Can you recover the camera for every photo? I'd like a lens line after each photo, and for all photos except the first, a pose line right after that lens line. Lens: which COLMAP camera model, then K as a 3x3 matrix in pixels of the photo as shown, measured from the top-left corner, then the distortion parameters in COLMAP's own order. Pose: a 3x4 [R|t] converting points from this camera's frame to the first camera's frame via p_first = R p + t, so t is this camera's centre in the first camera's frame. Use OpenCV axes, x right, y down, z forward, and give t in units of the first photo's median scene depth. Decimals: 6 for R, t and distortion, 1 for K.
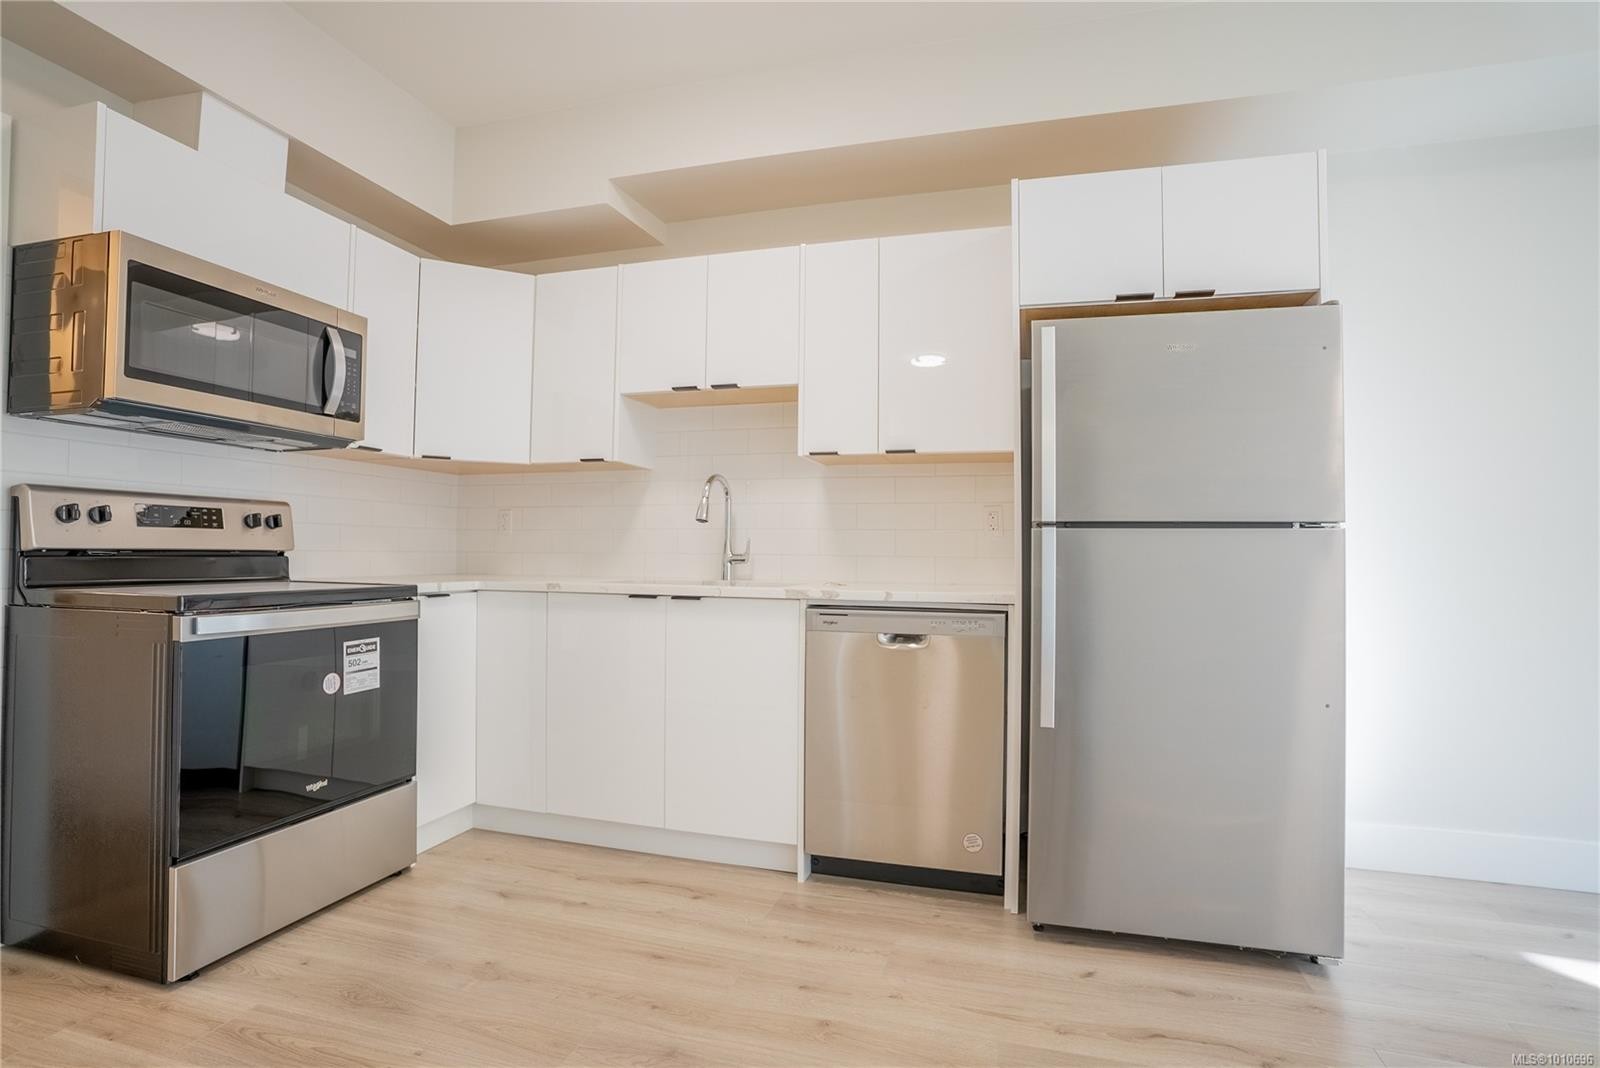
lens RADIAL K [[799.3, 0, 807.5], [0, 799.3, 537.2], [0, 0, 1]] dist [-0.065396, 0.022593]
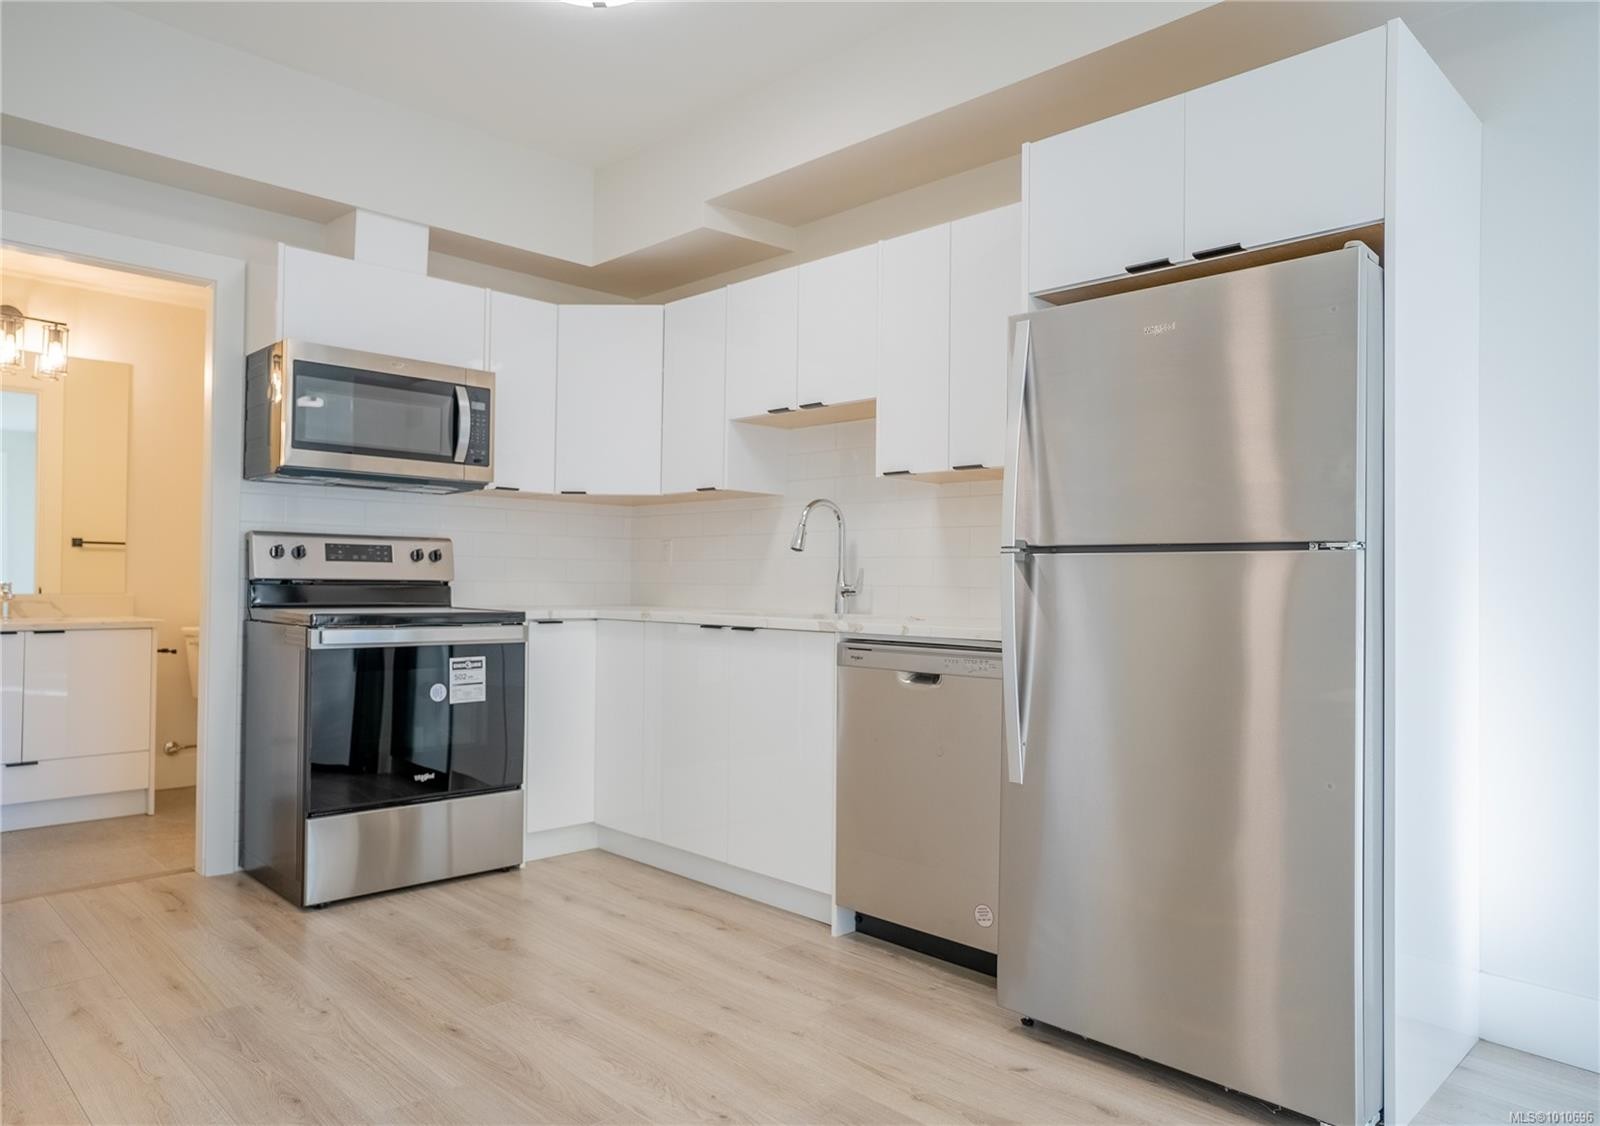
lens RADIAL K [[1059.6, 0, 745.0], [0, 1059.6, 564.6], [0, 0, 1]] dist [-0.026637, 0.005893]
pose [[0.860092, -0.007449, -0.510085, 0.551301], [0.005803, 0.999972, -0.004817, 0.003660], [0.510106, 0.001183, 0.860110, -0.128208]]
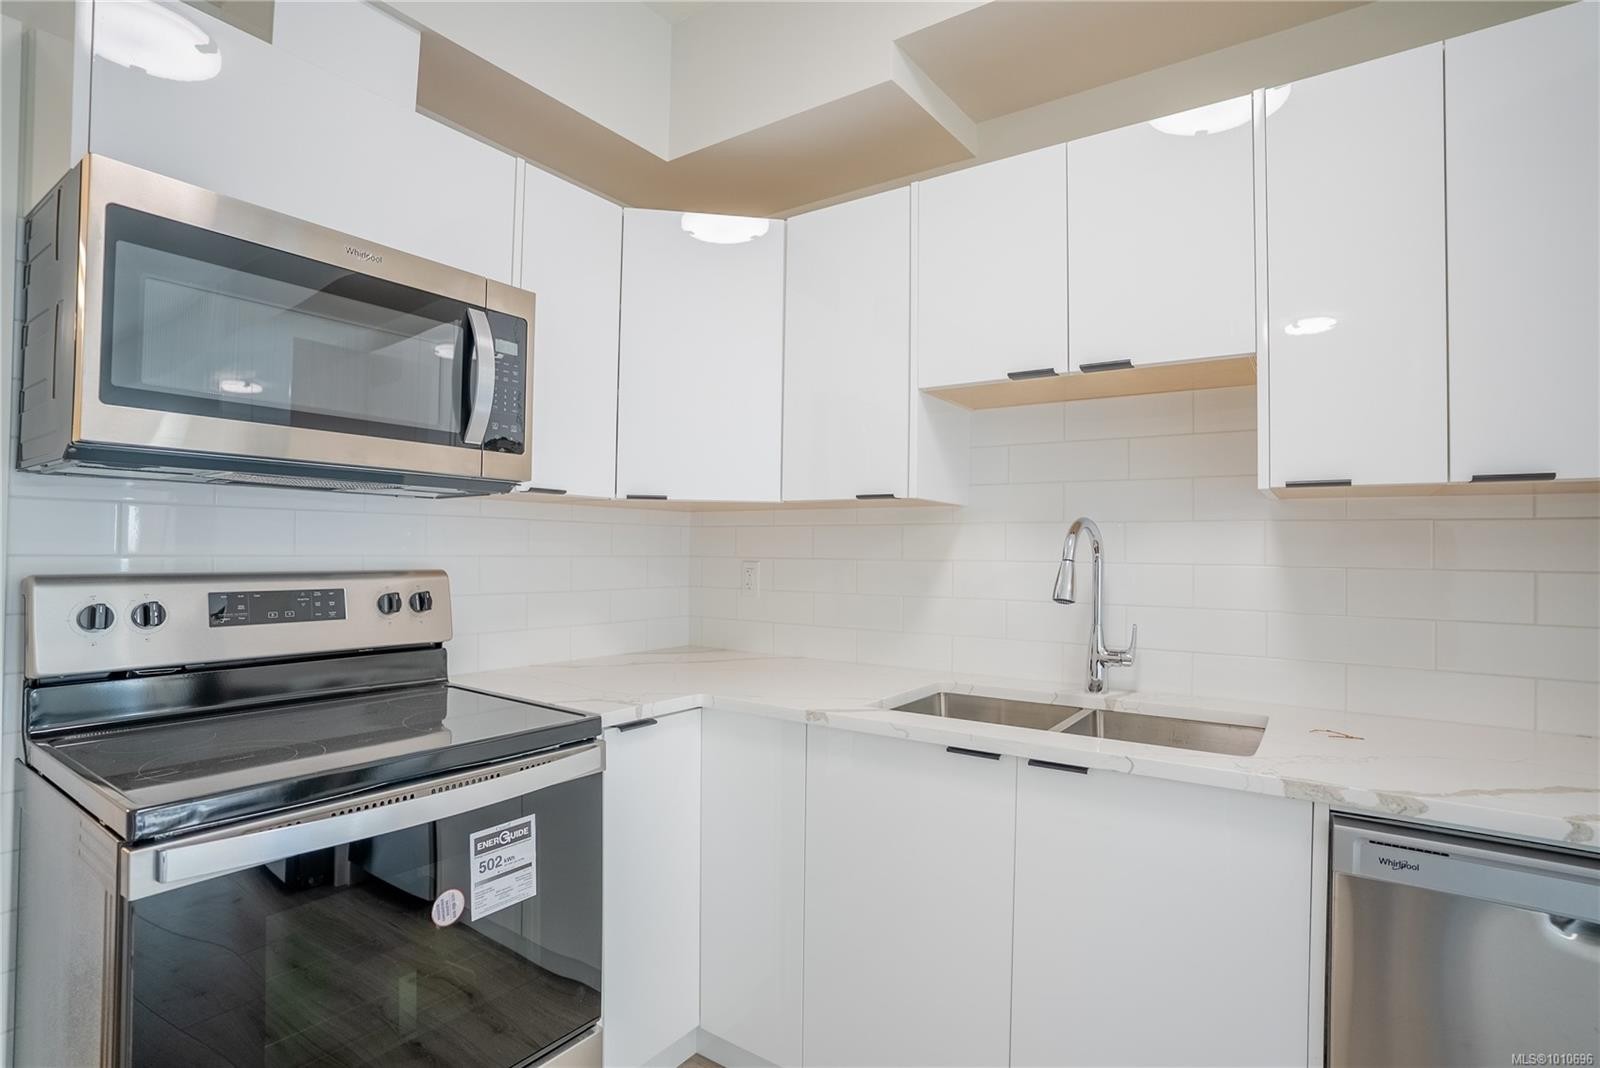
lens RADIAL K [[799.3, 0, 798.6], [0, 799.3, 538.8], [0, 0, 1]] dist [-0.065396, 0.022593]
pose [[0.945651, -0.003691, -0.325161, -0.152692], [0.003780, 0.999993, -0.000357, -0.079954], [0.325160, -0.000891, 0.945658, 0.480452]]
